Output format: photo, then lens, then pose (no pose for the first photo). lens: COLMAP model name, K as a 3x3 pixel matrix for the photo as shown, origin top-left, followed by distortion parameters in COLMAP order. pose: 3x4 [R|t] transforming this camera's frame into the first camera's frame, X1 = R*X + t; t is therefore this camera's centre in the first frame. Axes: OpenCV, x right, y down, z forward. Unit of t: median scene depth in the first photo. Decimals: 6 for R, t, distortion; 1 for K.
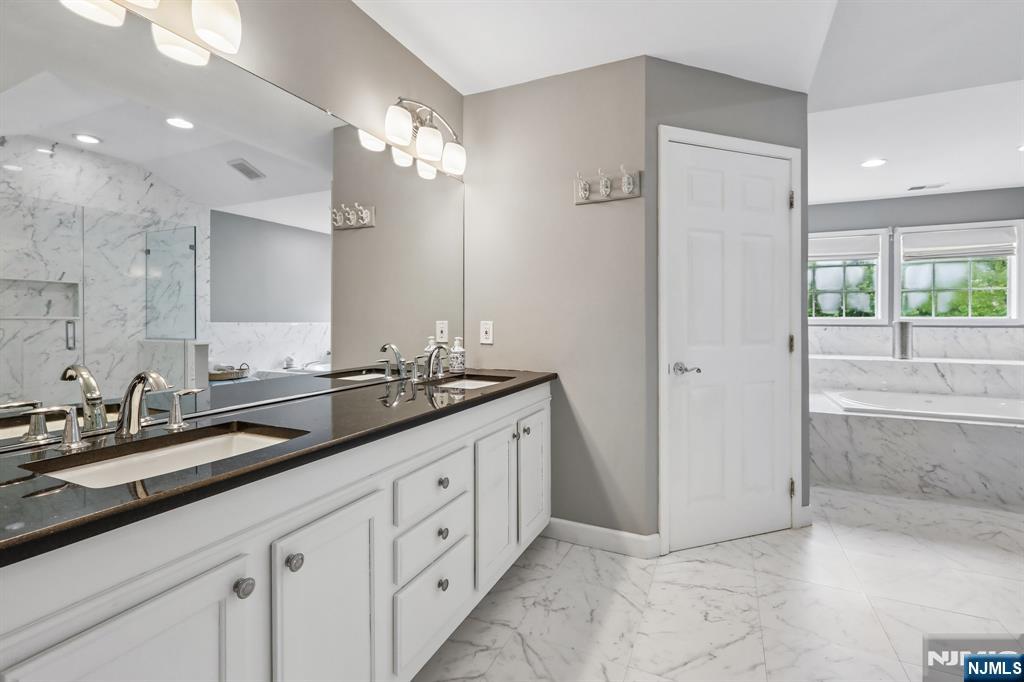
lens RADIAL K [[462.5, 0, 513.4], [0, 462.5, 331.1], [0, 0, 1]] dist [-0.002620, 0.000194]
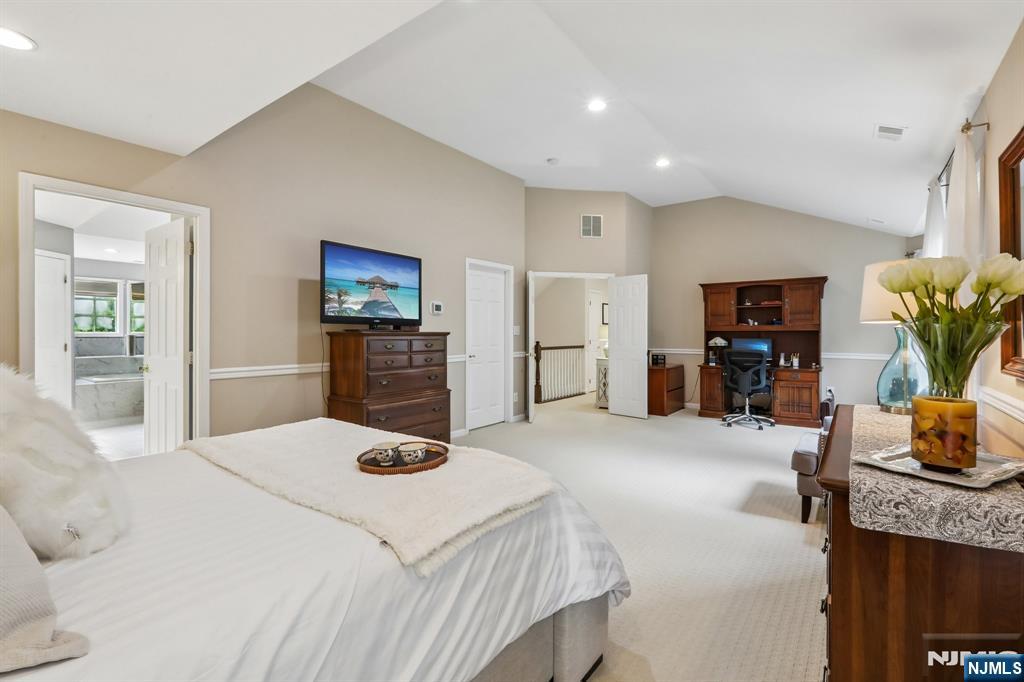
lens RADIAL K [[462.5, 0, 516.4], [0, 462.5, 333.1], [0, 0, 1]] dist [-0.002620, 0.000194]
pose [[0.210150, 0.000450, 0.977669, -0.538024], [0.013431, 0.999904, -0.003347, -0.002000], [-0.977577, 0.013835, 0.210124, -0.761623]]
